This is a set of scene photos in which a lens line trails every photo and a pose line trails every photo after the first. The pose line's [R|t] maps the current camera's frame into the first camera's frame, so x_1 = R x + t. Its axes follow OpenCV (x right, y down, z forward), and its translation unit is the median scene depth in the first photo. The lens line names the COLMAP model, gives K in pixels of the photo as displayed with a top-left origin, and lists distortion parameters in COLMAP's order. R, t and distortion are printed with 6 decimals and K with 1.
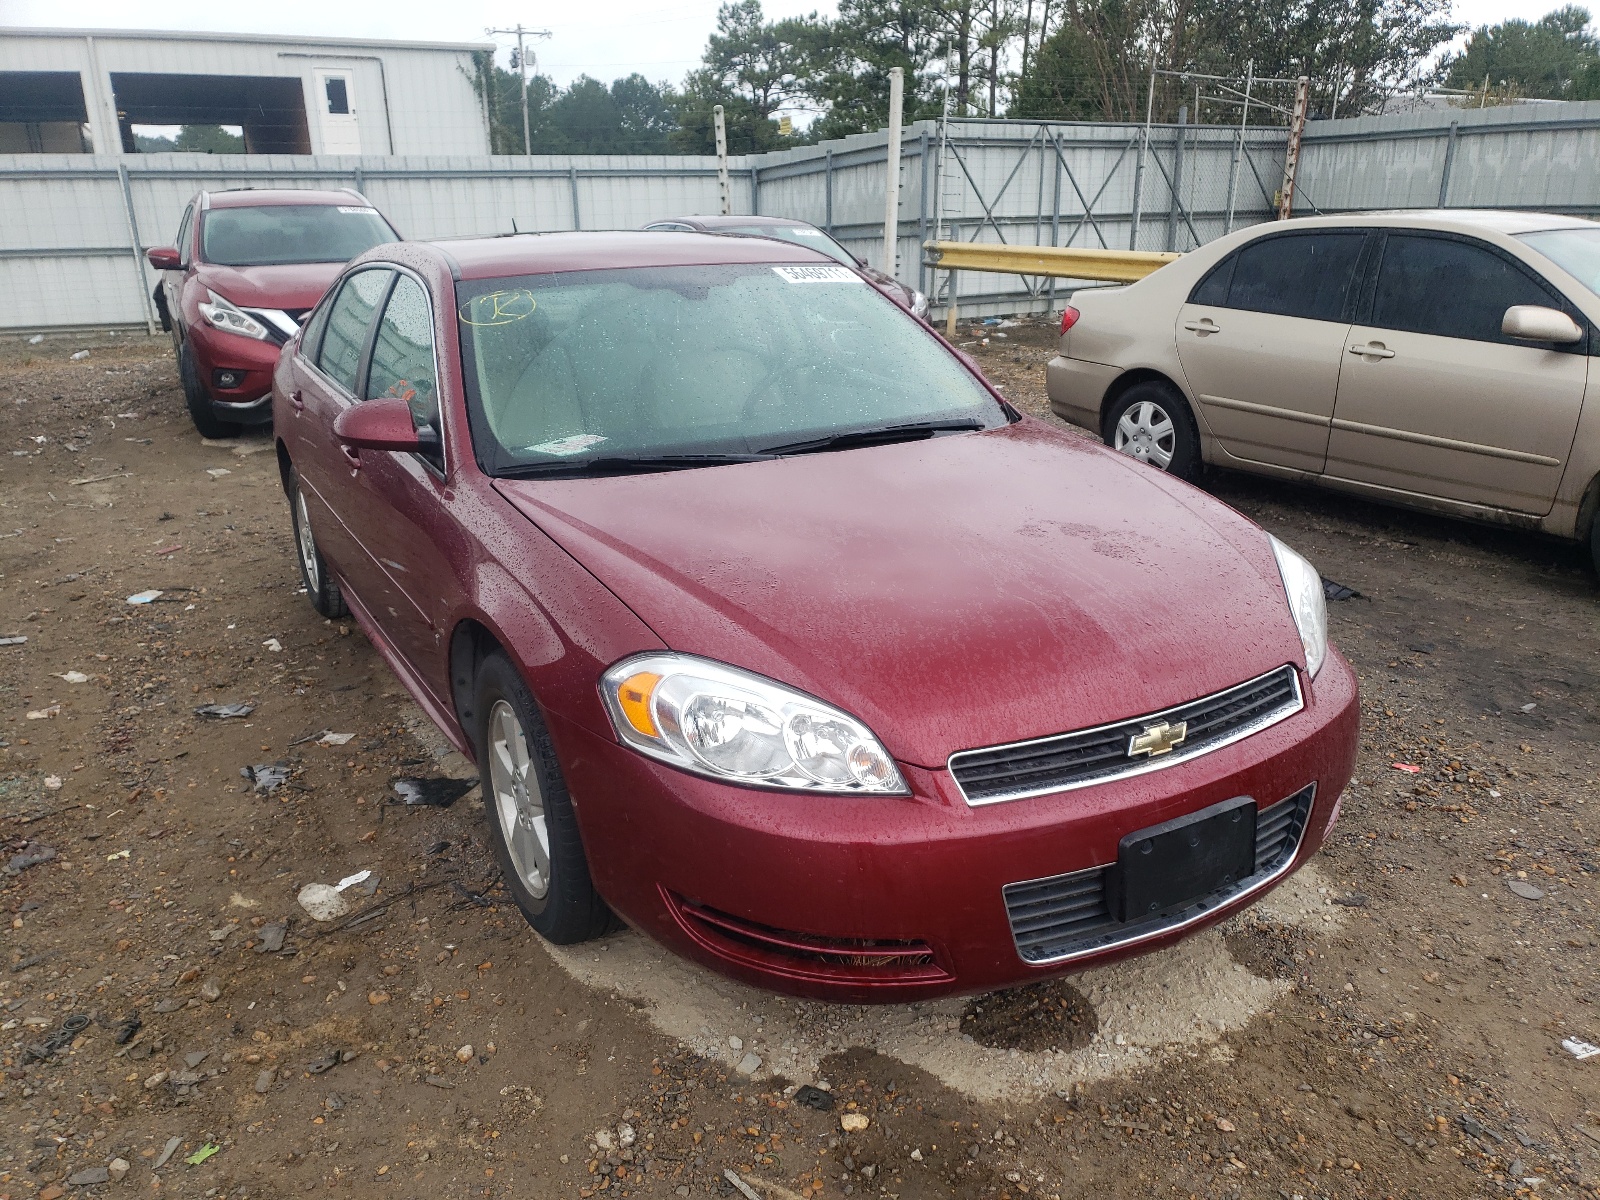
lens RADIAL K [[1287.3, 0, 795.3], [0, 1287.3, 605.2], [0, 0, 1]] dist [0.000063, 0.021374]
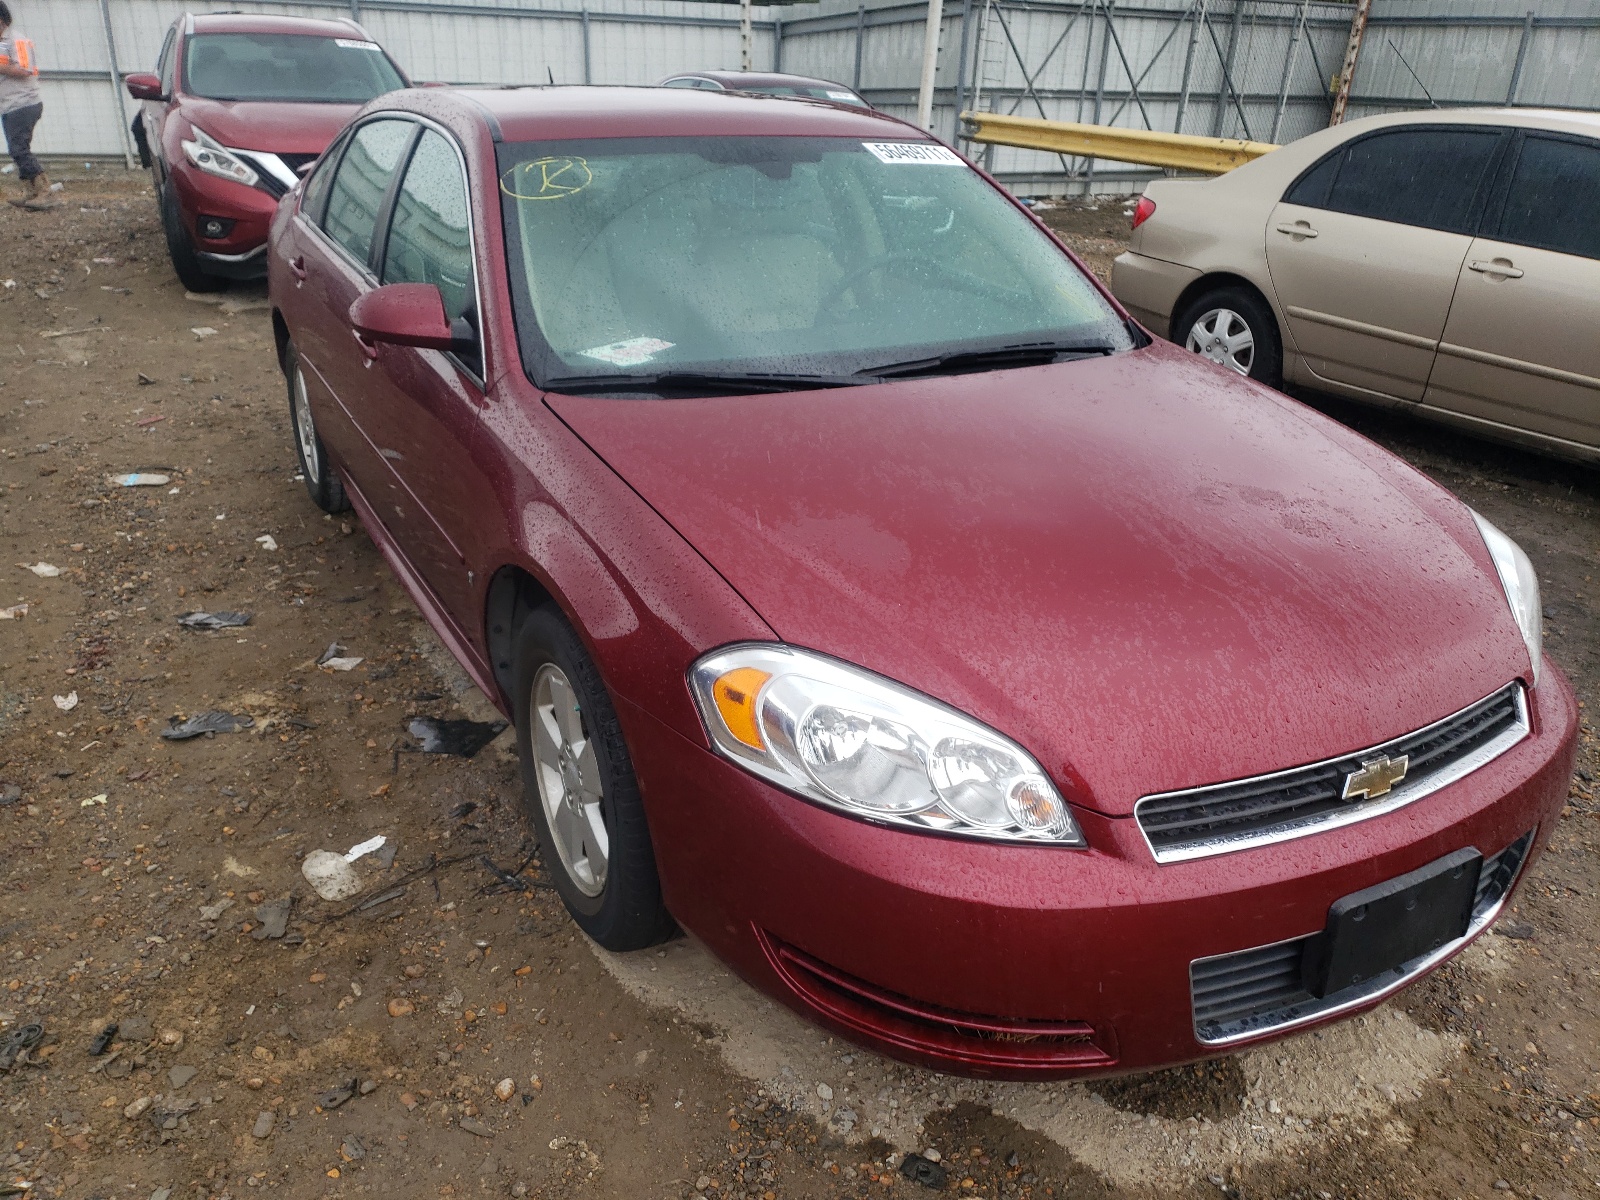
lens RADIAL K [[1287.3, 0, 795.3], [0, 1287.3, 605.2], [0, 0, 1]] dist [0.000063, 0.021374]
pose [[0.998718, 0.048267, 0.015239, -0.071085], [-0.049525, 0.994026, 0.097260, -0.045648], [-0.010453, -0.097890, 0.995142, 0.140642]]
